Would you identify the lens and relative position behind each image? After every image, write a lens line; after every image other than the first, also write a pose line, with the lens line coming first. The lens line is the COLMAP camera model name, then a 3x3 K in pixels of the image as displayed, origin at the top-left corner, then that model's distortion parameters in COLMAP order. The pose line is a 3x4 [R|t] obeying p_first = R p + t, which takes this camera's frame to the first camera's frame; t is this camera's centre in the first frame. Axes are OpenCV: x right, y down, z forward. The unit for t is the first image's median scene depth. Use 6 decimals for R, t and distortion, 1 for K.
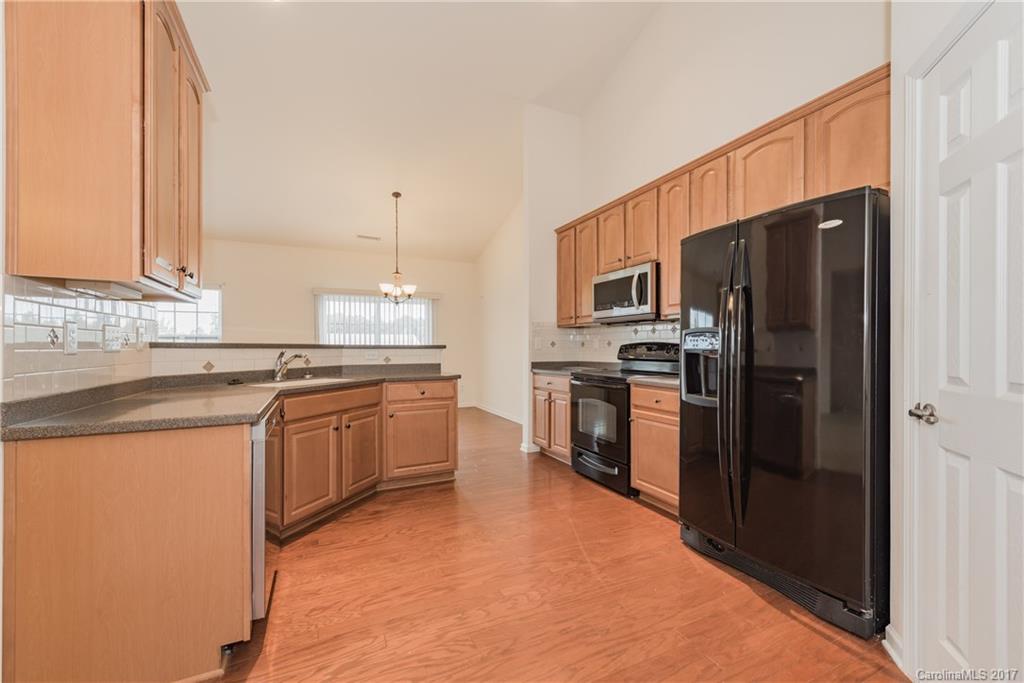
lens RADIAL K [[407.2, 0, 514.6], [0, 407.2, 348.5], [0, 0, 1]] dist [0.001028, -0.000098]
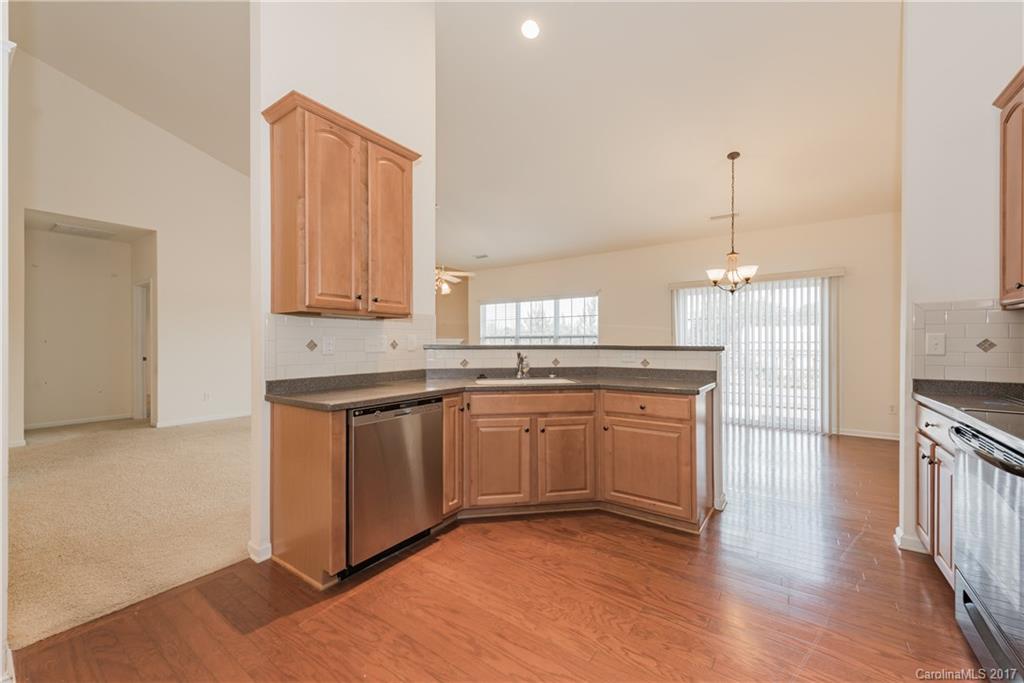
lens RADIAL K [[404.9, 0, 508.4], [0, 404.9, 343.4], [0, 0, 1]] dist [0.010158, -0.000049]
pose [[0.474274, 0.002156, -0.880375, 0.357348], [-0.001883, 0.999997, 0.001435, -0.016876], [0.880376, 0.000977, 0.474276, 0.405414]]
